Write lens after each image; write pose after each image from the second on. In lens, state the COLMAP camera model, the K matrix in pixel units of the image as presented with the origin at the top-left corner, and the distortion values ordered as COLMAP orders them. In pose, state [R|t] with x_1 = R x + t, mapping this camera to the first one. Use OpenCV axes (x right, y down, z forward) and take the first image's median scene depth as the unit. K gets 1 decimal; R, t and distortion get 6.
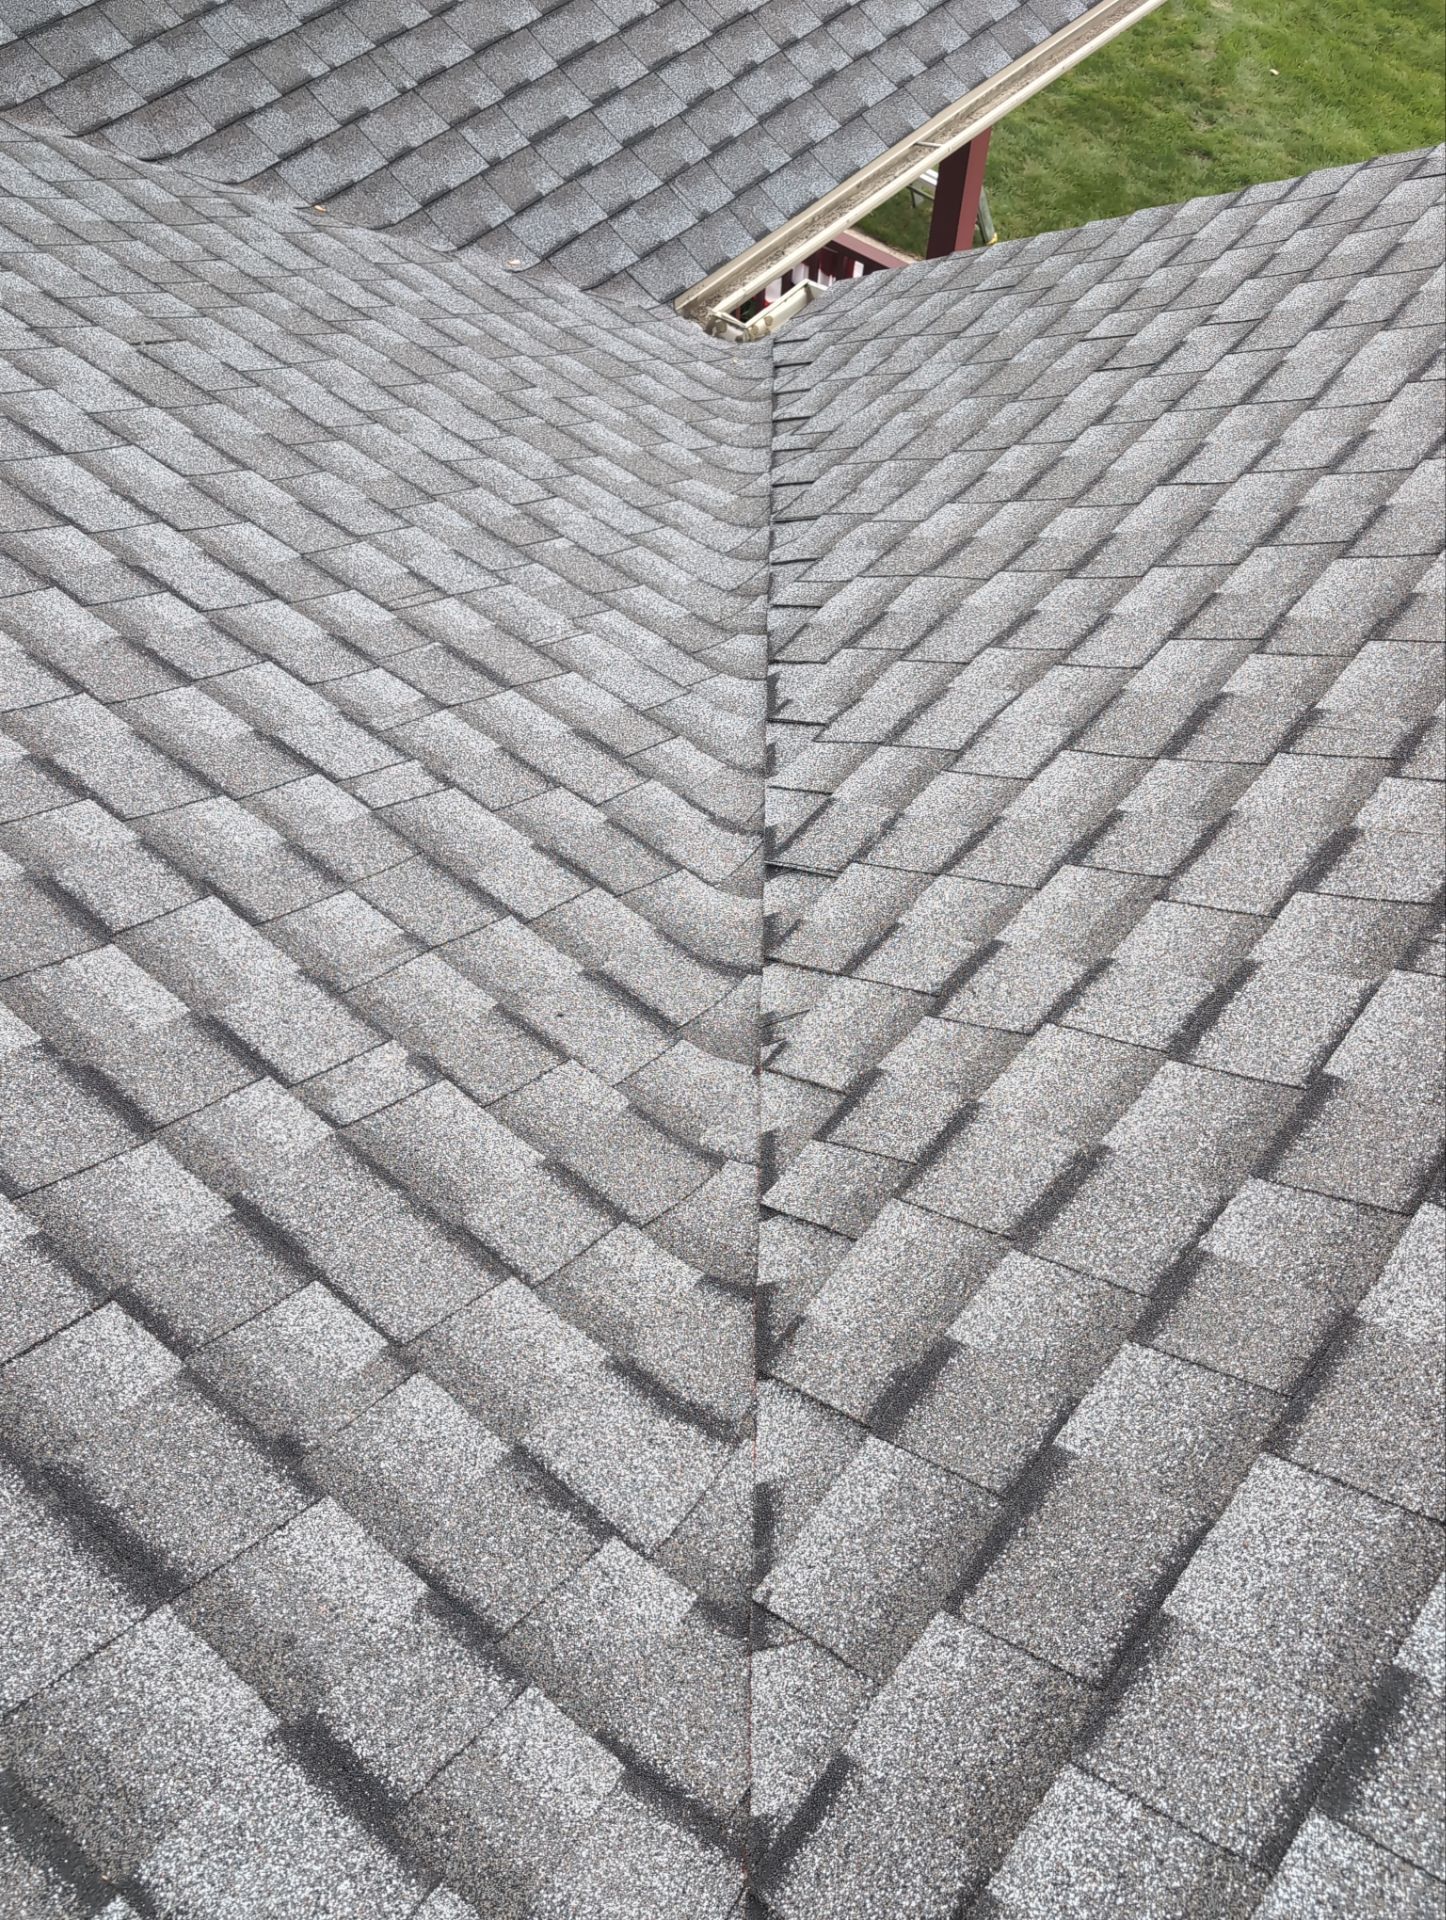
lens RADIAL K [[1650.8, 0, 739.7], [0, 1650.8, 927.5], [0, 0, 1]] dist [0.011433, -0.002020]
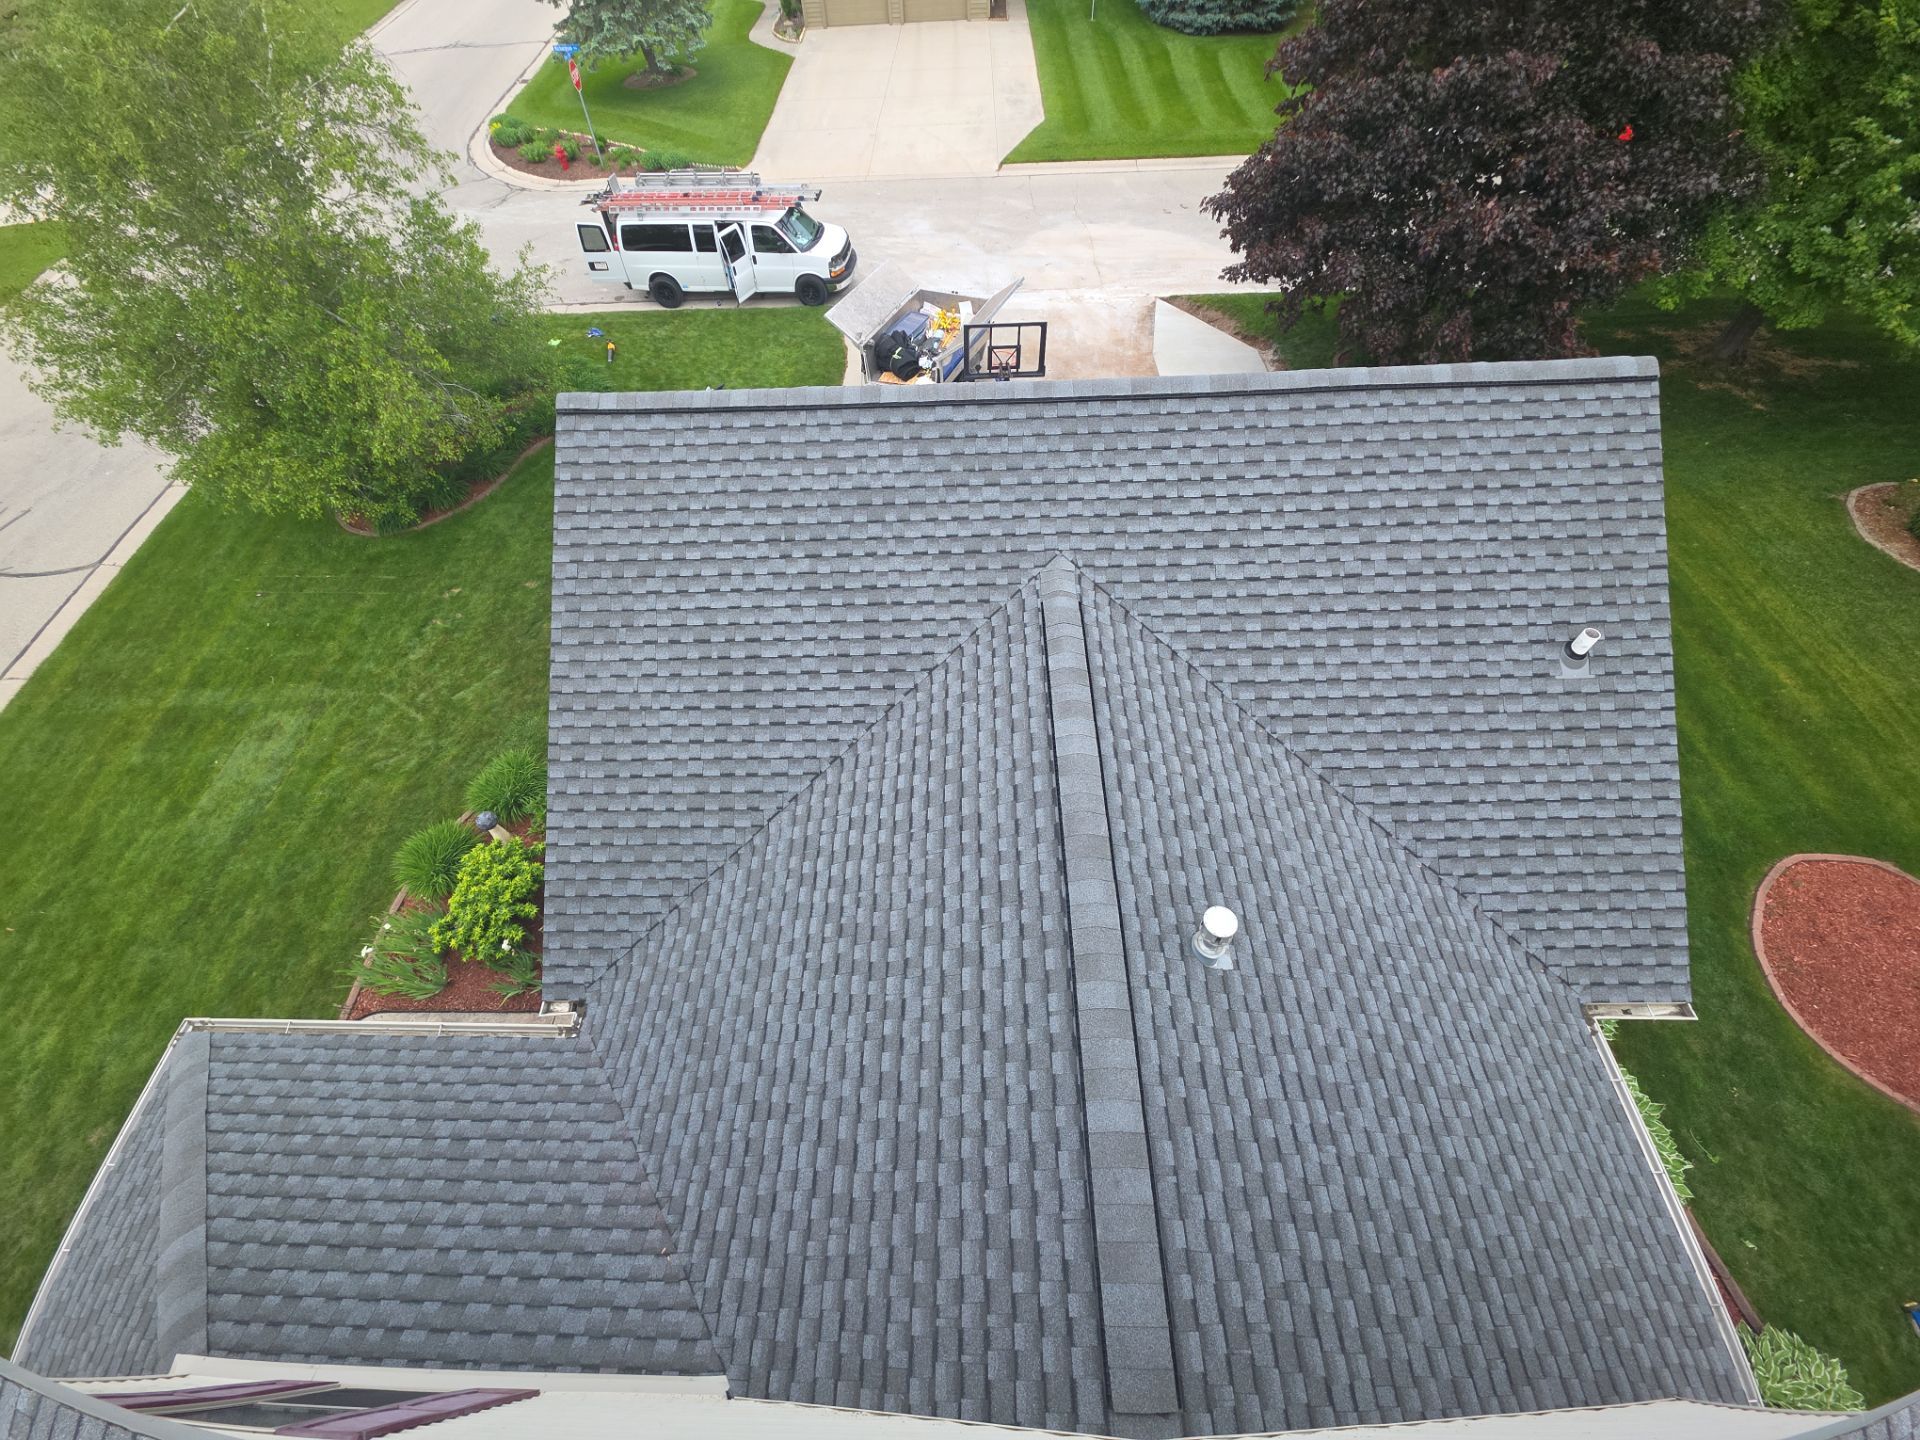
lens RADIAL K [[758.5, 0, 951.5], [0, 758.5, 718.1], [0, 0, 1]] dist [0.013246, -0.008271]
pose [[-0.619330, -0.637401, 0.458422, -2.126824], [0.658526, -0.103784, 0.745368, -2.636896], [-0.427521, 0.763511, 0.484021, -1.138603]]
